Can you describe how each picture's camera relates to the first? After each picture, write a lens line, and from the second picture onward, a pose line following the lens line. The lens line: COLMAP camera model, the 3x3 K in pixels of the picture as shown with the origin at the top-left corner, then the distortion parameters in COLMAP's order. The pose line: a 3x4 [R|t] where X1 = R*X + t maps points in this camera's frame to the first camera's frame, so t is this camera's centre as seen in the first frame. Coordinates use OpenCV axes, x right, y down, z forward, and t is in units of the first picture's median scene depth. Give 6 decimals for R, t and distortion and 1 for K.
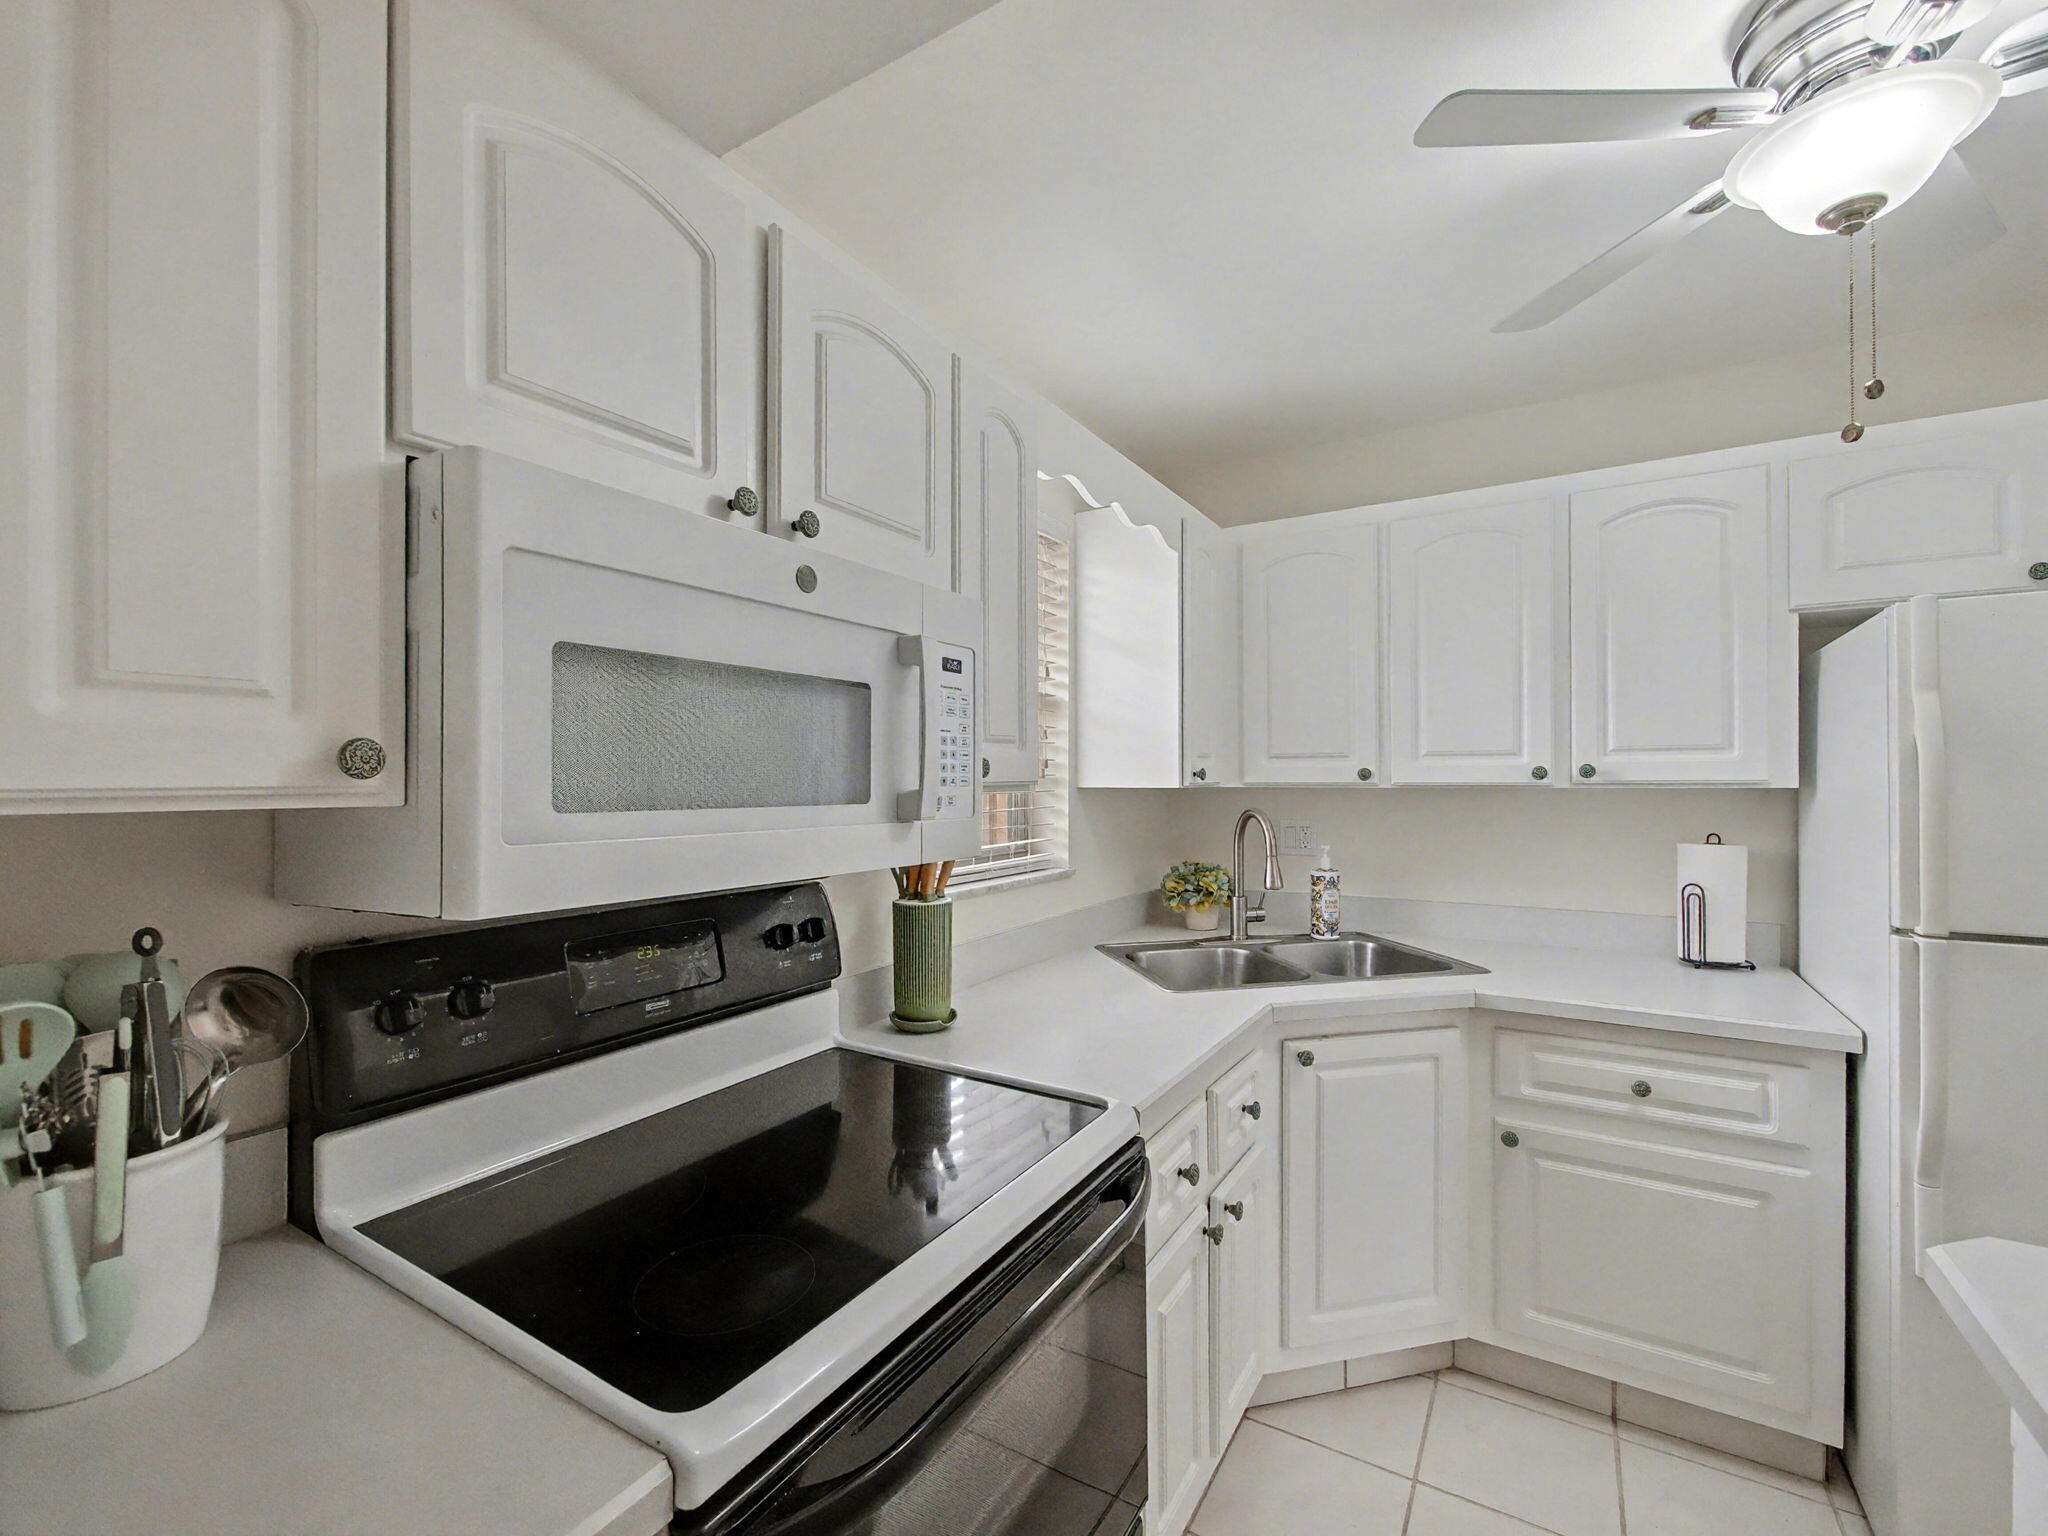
lens RADIAL K [[873.2, 0, 1024.0], [0, 873.2, 768.0], [0, 0, 1]] dist [-0.000066, -0.000115]
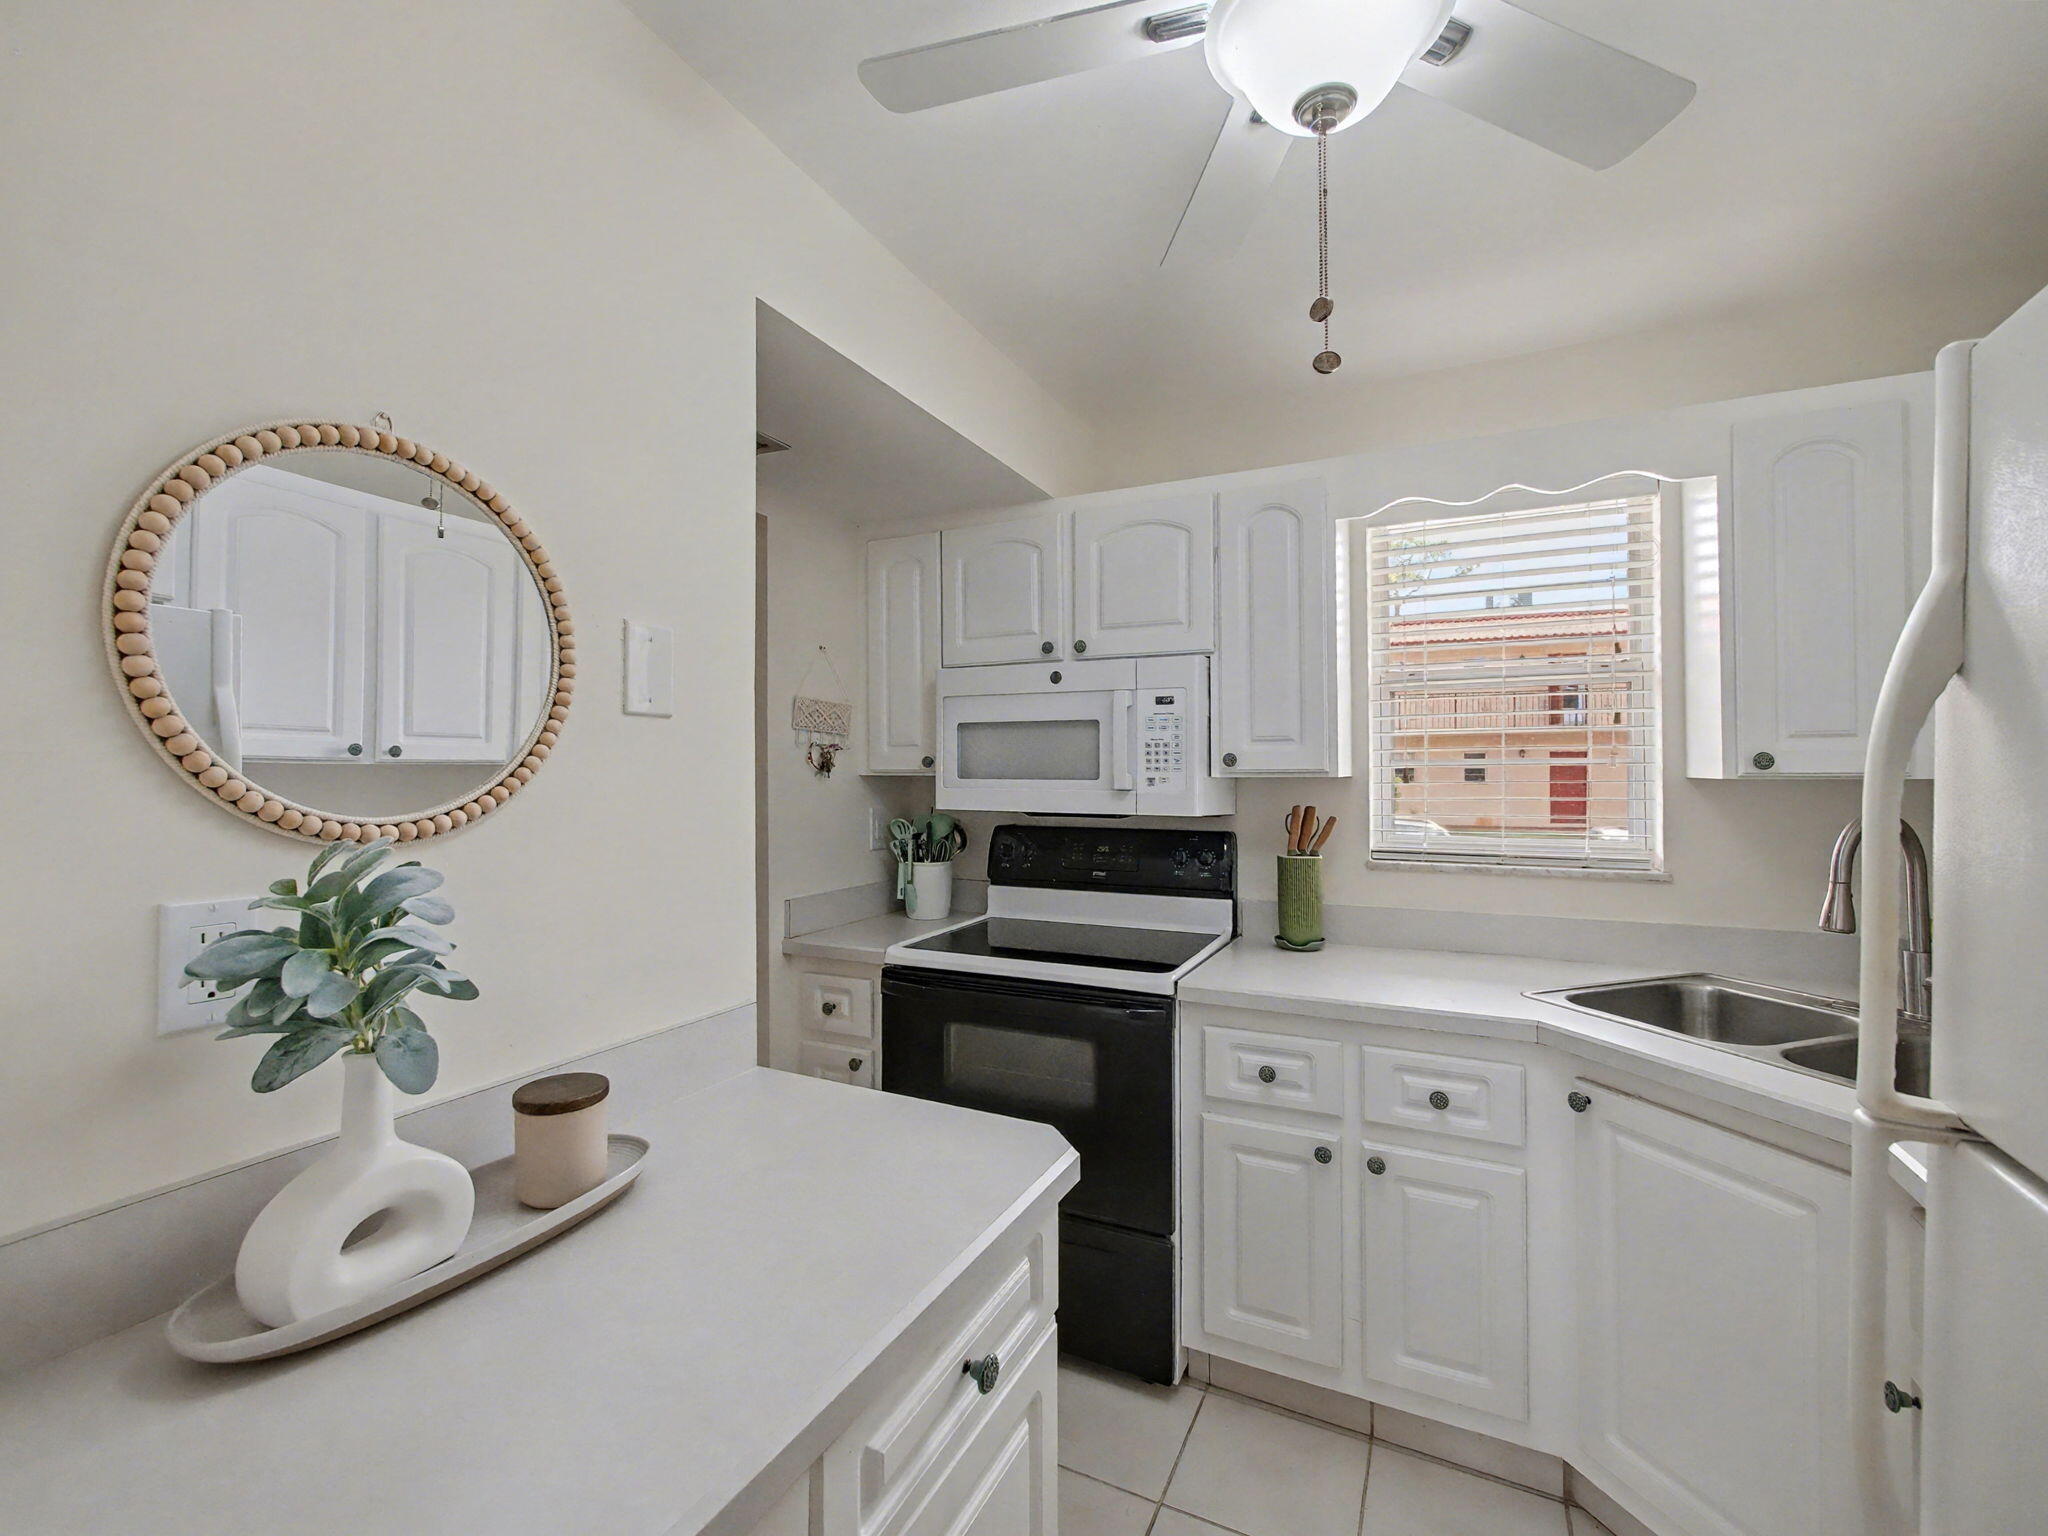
lens RADIAL K [[873.2, 0, 1024.0], [0, 873.2, 768.0], [0, 0, 1]] dist [-0.000066, -0.000115]
pose [[0.088402, -0.000770, -0.996085, 1.638126], [0.013176, 0.999913, 0.000396, 0.009587], [0.995998, -0.013159, 0.088404, 0.594300]]
